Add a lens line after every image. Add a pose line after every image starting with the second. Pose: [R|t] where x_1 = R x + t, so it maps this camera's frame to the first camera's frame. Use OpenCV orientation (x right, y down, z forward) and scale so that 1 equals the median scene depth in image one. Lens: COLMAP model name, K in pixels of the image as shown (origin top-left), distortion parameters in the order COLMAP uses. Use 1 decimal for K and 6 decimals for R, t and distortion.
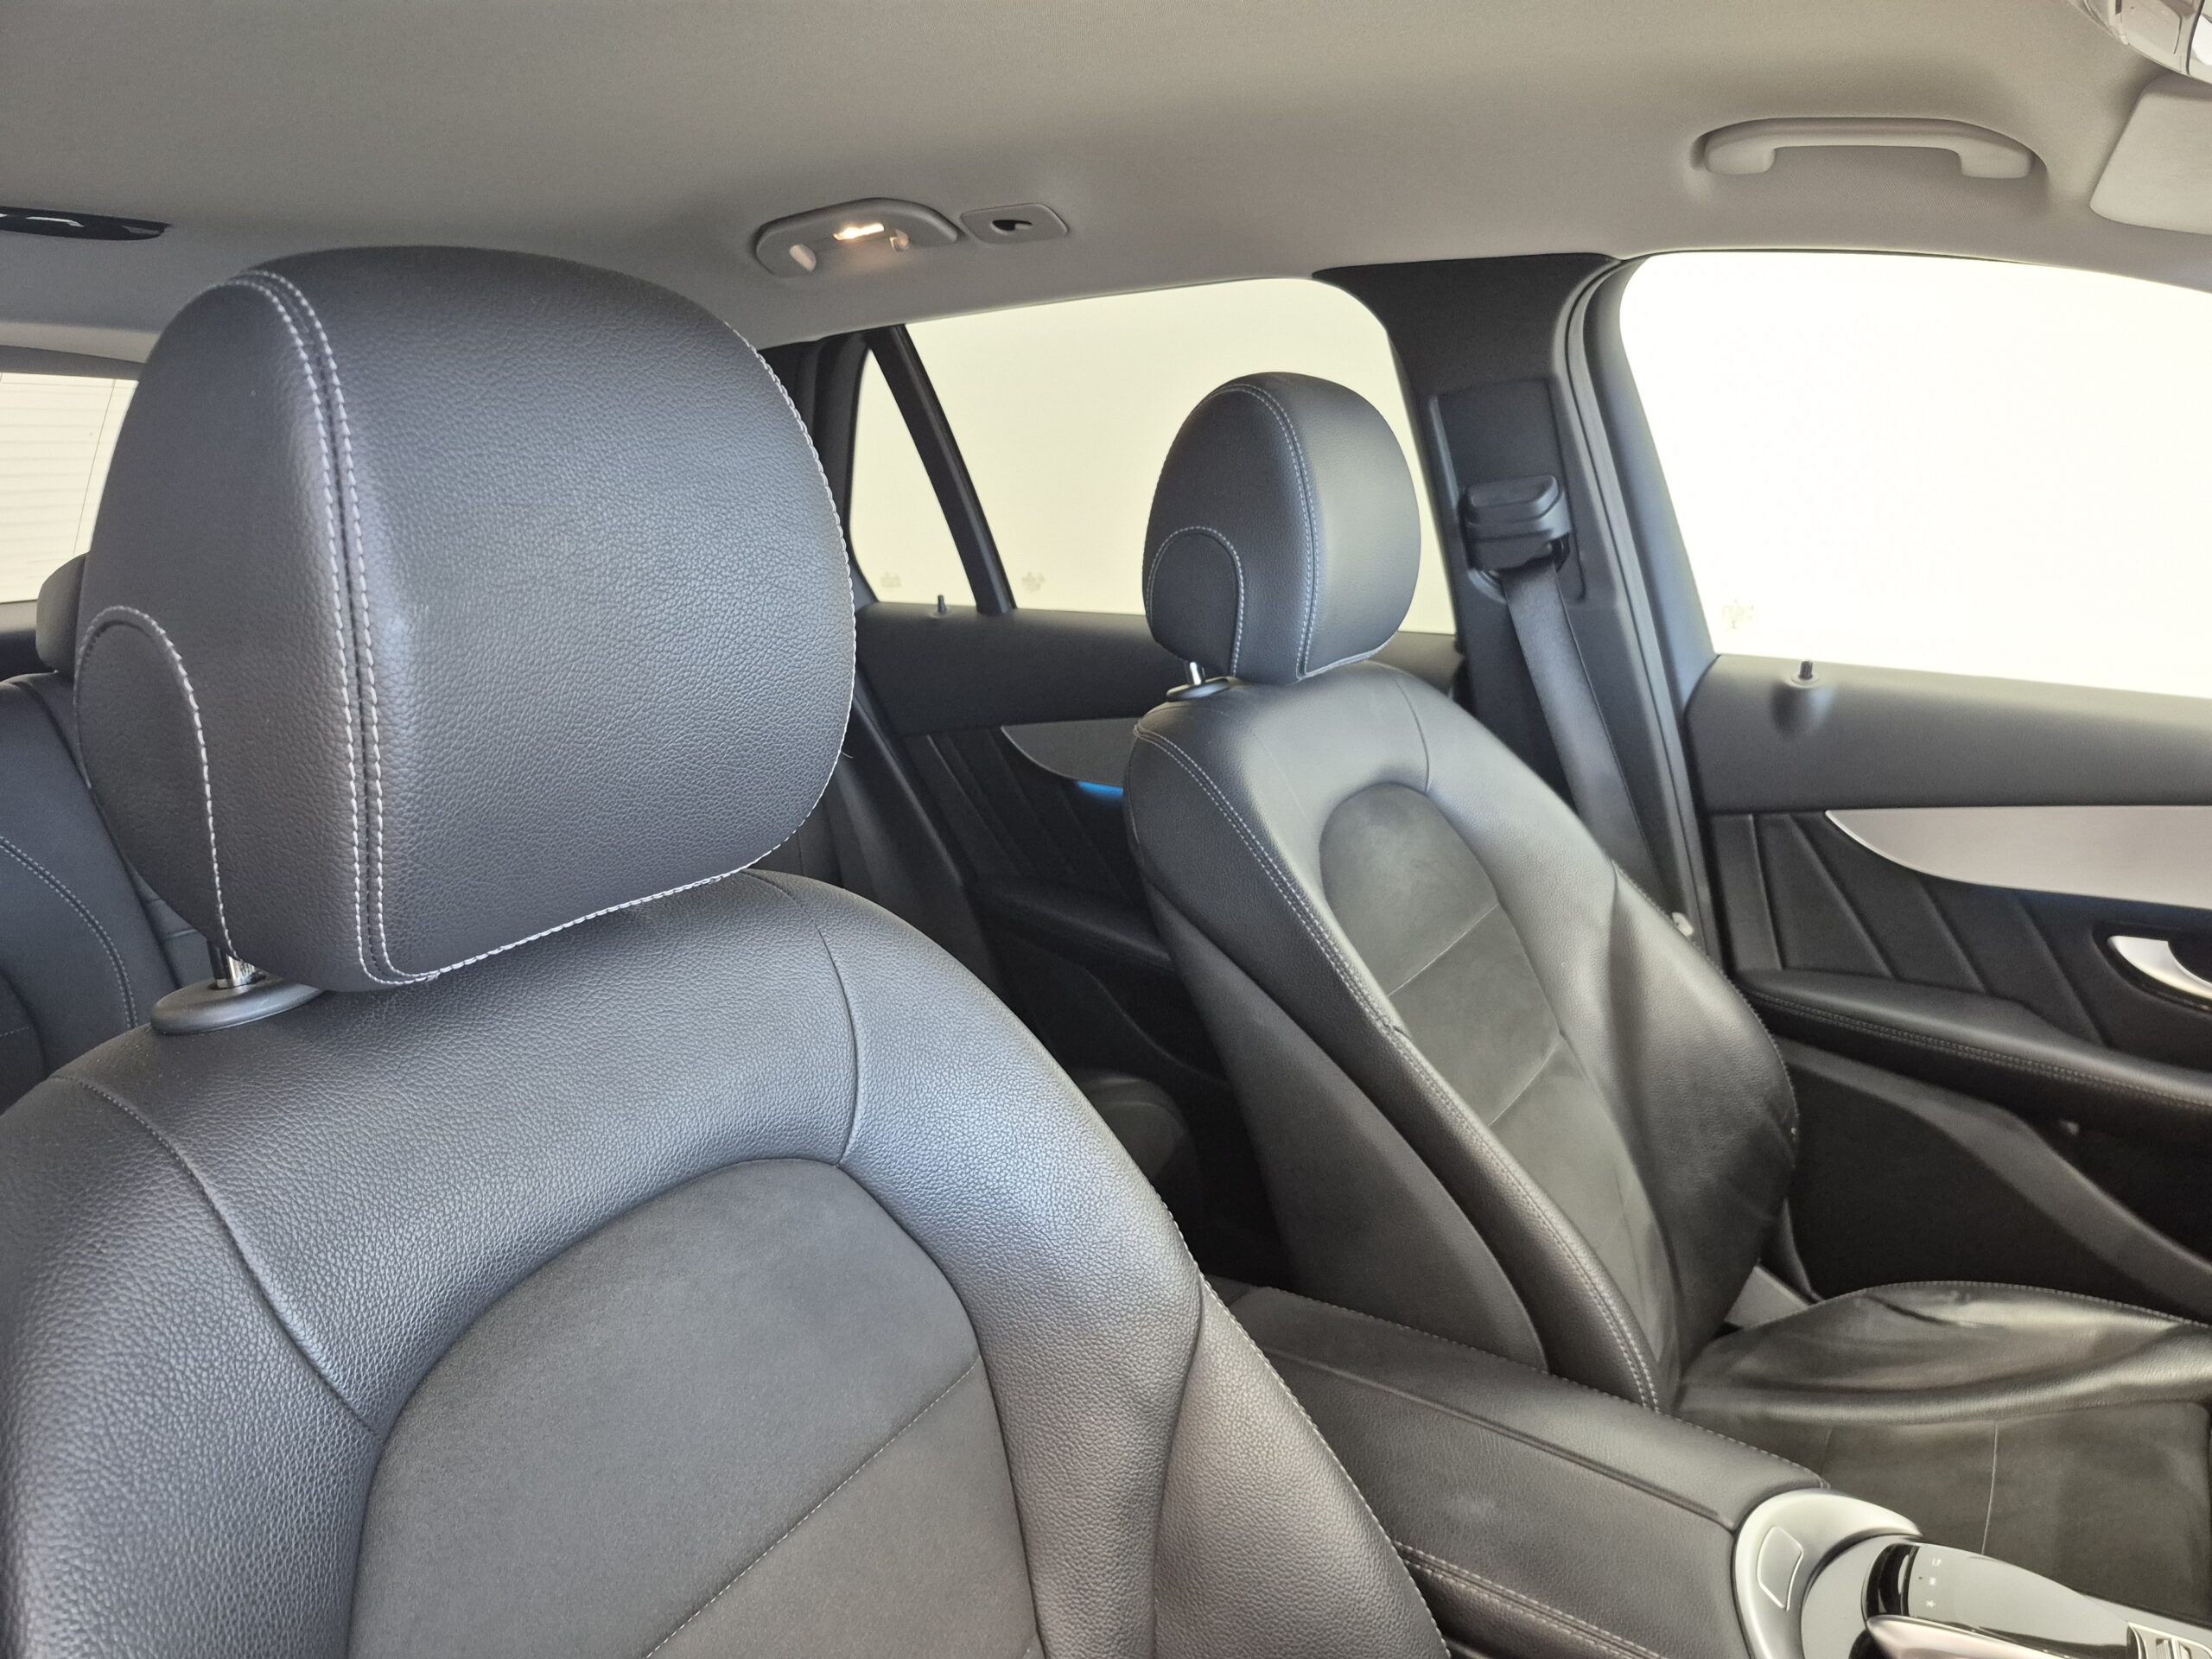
lens RADIAL K [[1522.5, 0, 1104.9], [0, 1522.5, 838.2], [0, 0, 1]] dist [0.074925, -0.093454]
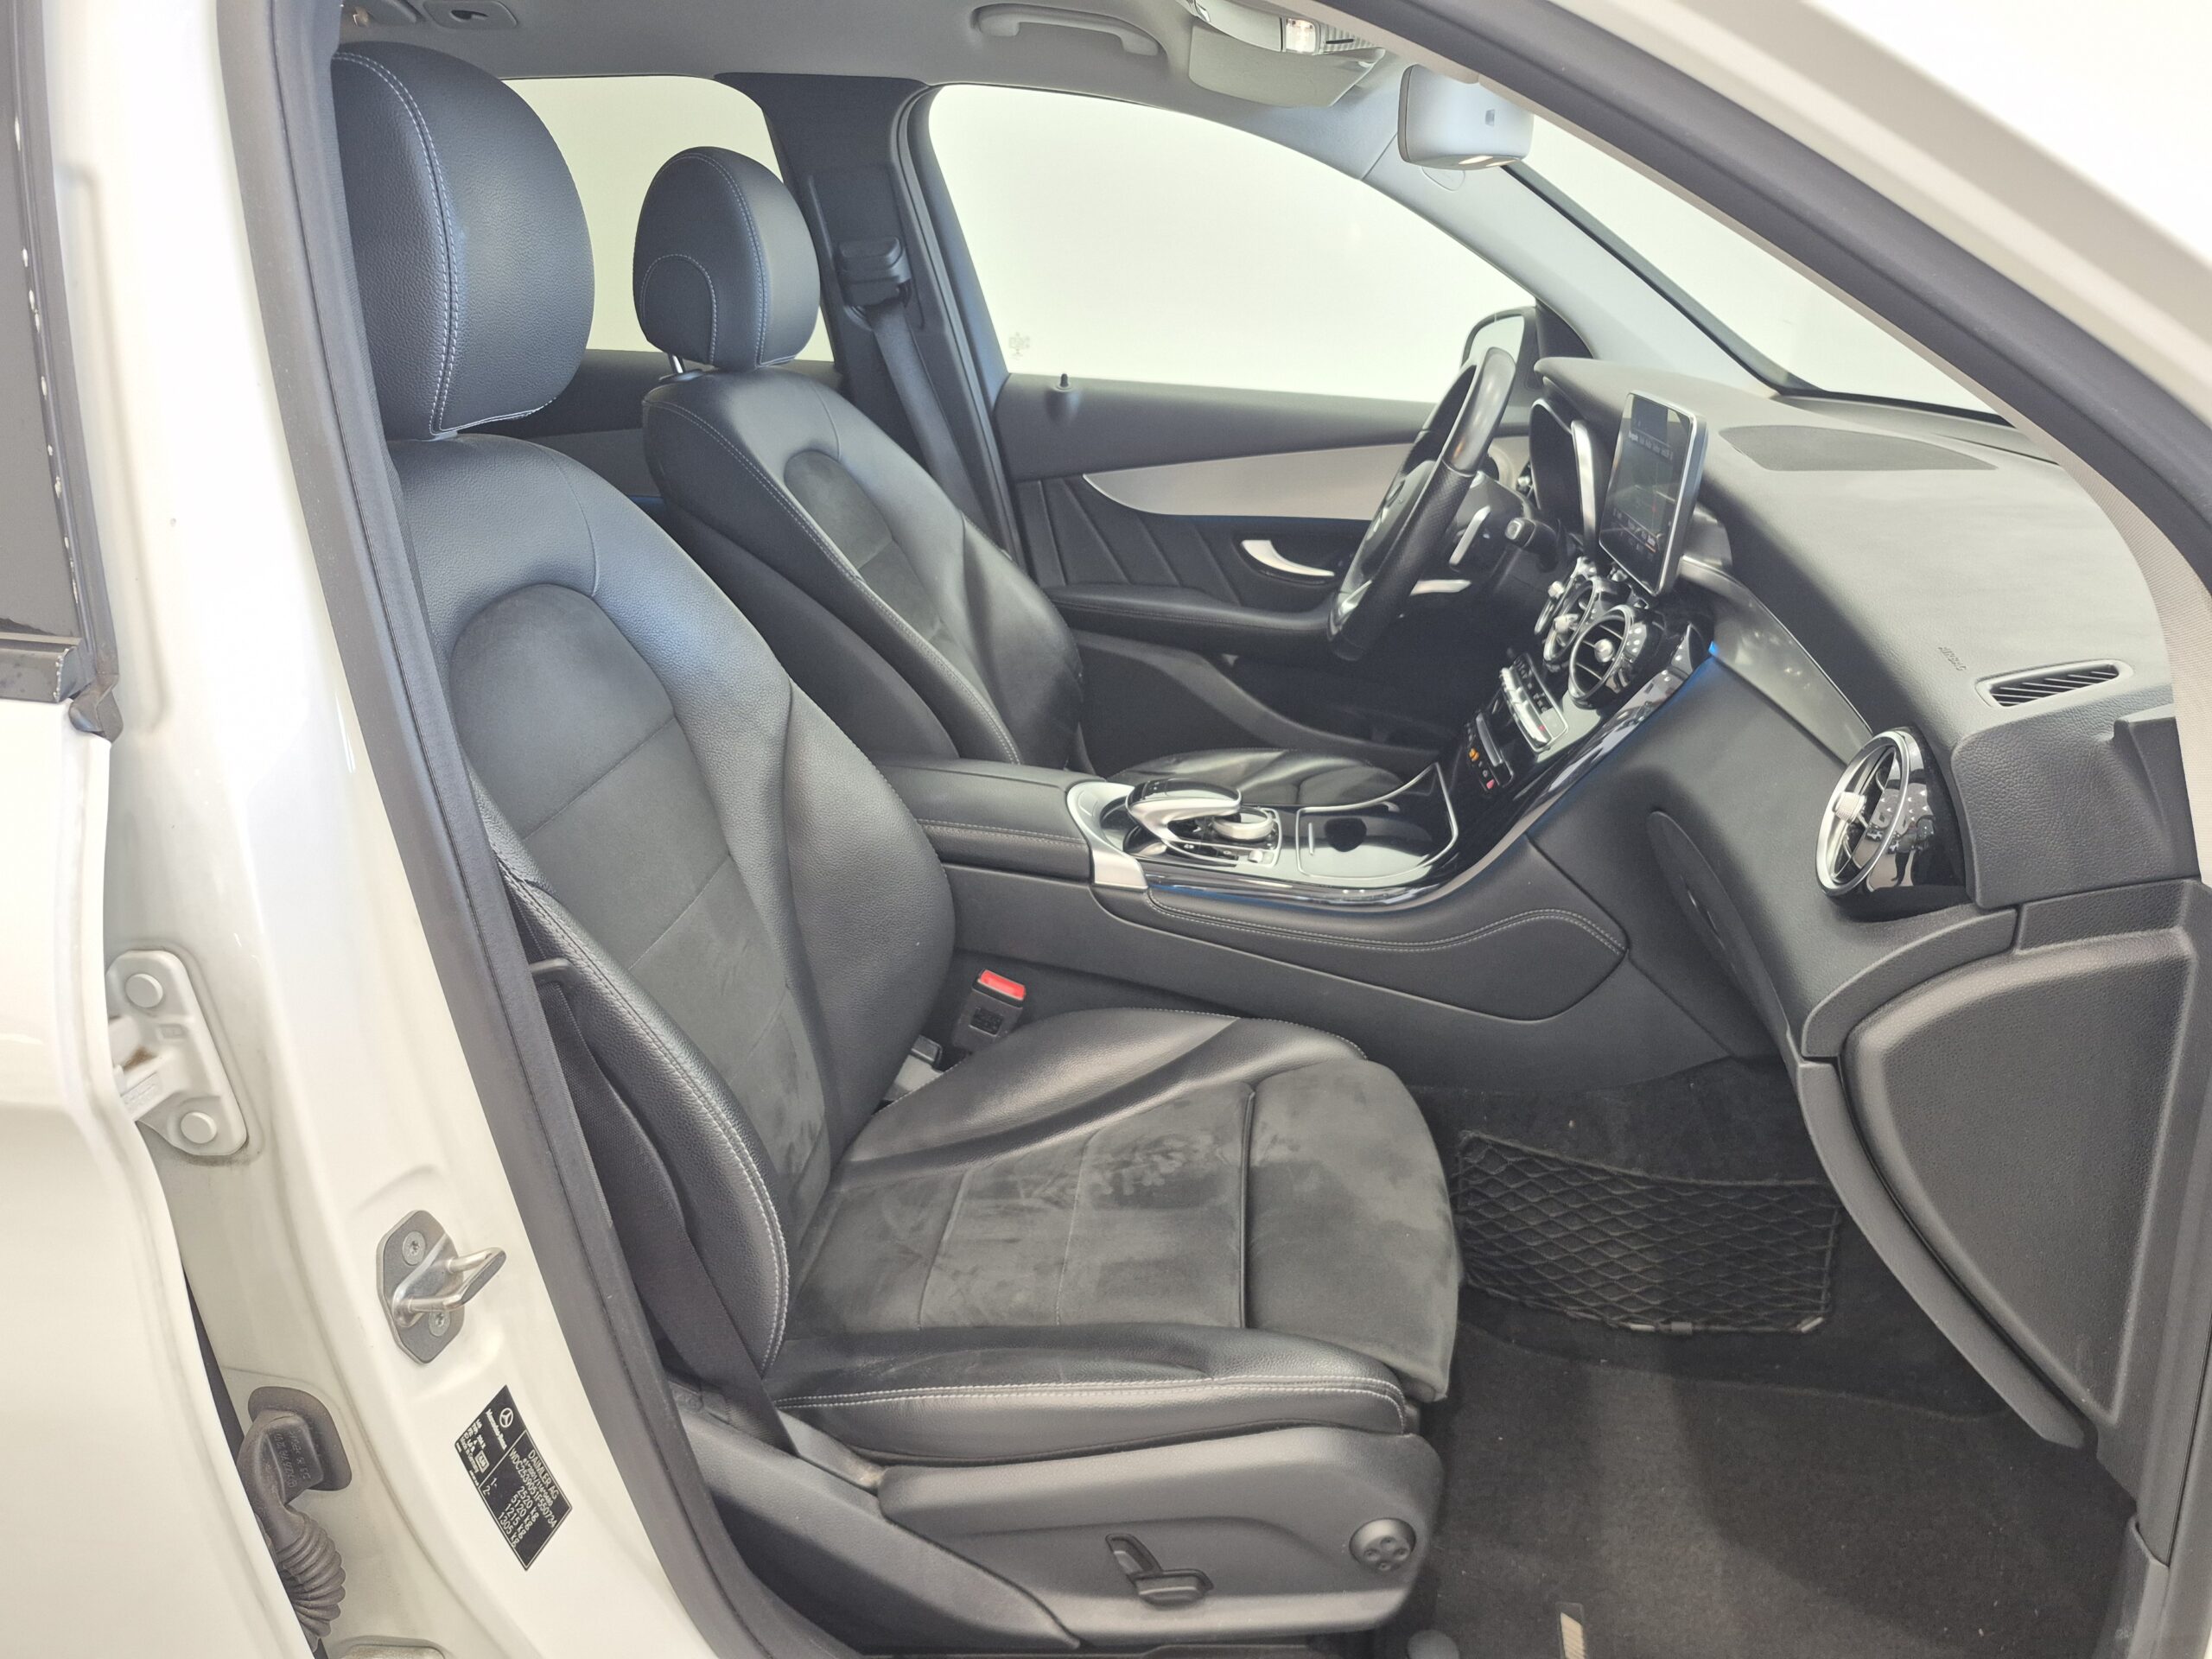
lens RADIAL K [[1522.5, 0, 1107.0], [0, 1522.5, 841.1], [0, 0, 1]] dist [0.074925, -0.093454]
pose [[0.896949, -0.125556, 0.423933, -0.216139], [0.079556, 0.989013, 0.124593, 0.161933], [-0.434918, -0.078027, 0.897083, -0.434140]]
